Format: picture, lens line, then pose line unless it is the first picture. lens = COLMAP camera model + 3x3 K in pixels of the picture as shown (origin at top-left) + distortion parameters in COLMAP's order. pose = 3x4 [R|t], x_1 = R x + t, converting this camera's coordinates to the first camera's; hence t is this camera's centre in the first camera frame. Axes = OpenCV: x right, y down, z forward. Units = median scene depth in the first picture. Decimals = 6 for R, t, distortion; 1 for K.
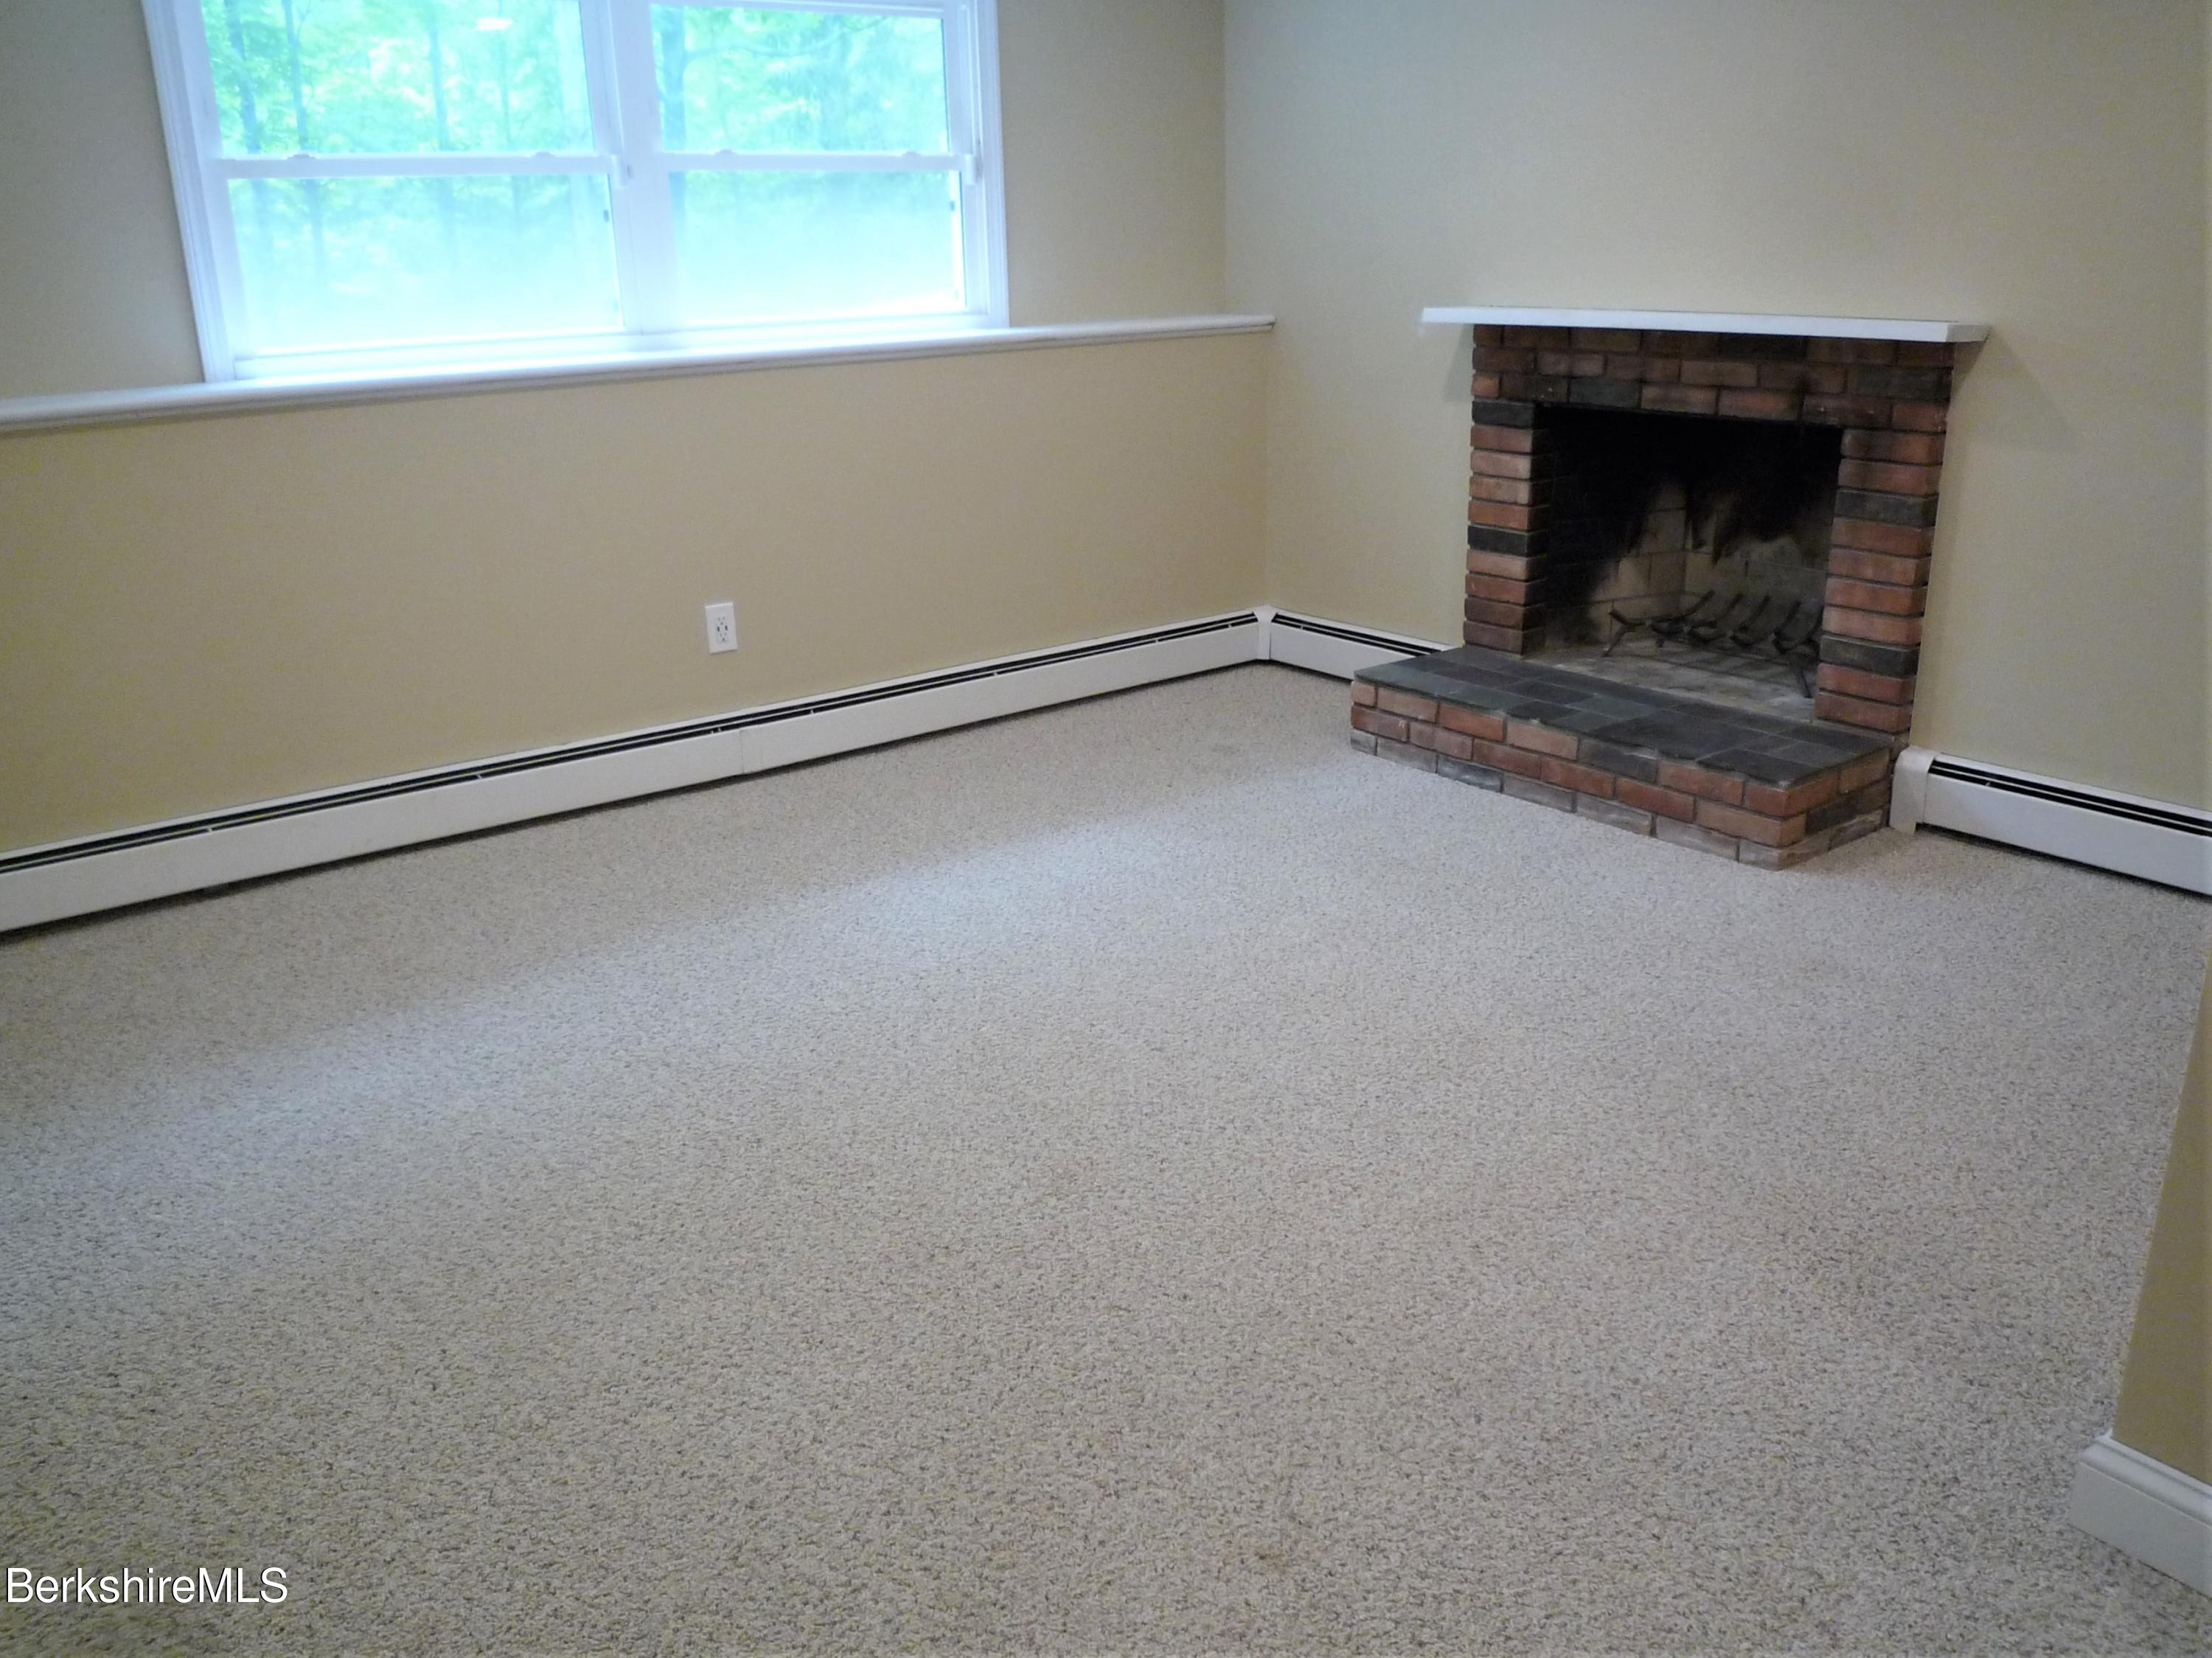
lens RADIAL K [[1650.0, 0, 1125.3], [0, 1650.0, 830.3], [0, 0, 1]] dist [-0.041464, -0.018654]
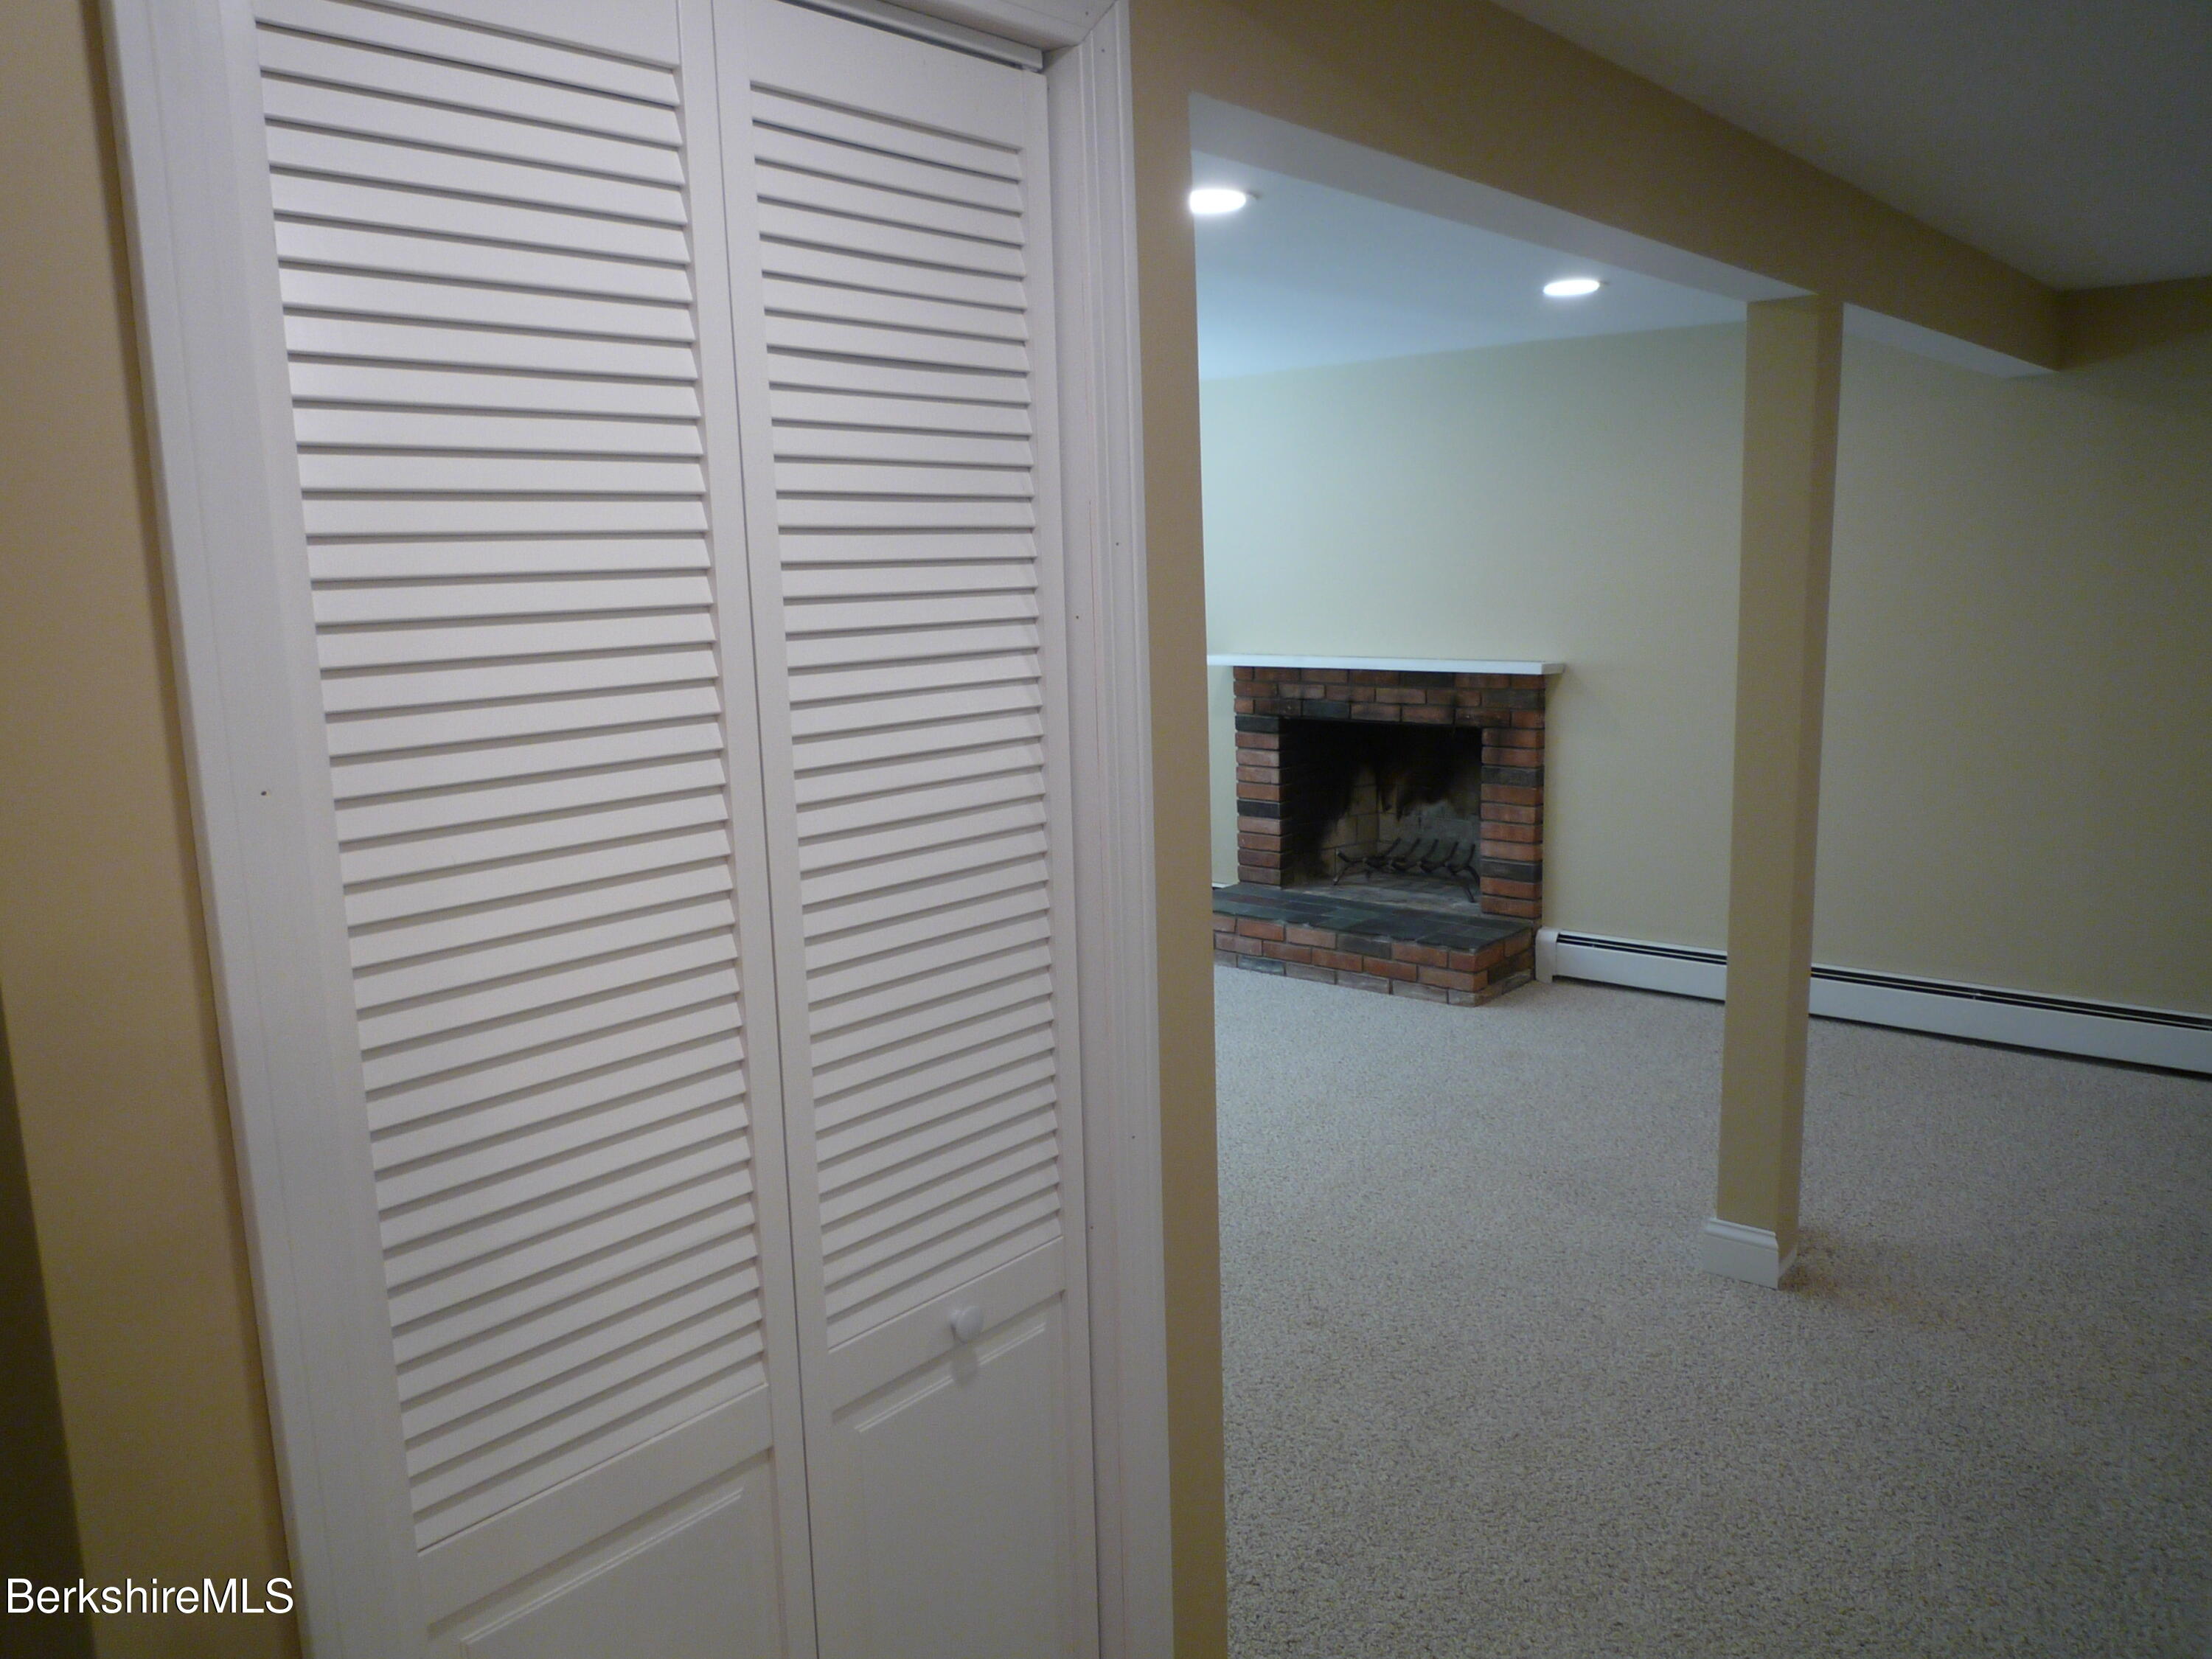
lens RADIAL K [[1650.1, 0, 1091.2], [0, 1650.1, 835.7], [0, 0, 1]] dist [-0.041464, -0.018654]
pose [[0.974795, -0.030097, 0.221064, -0.265520], [0.070504, 0.981639, -0.177243, 0.104596], [-0.211670, 0.188361, 0.959018, -0.401222]]
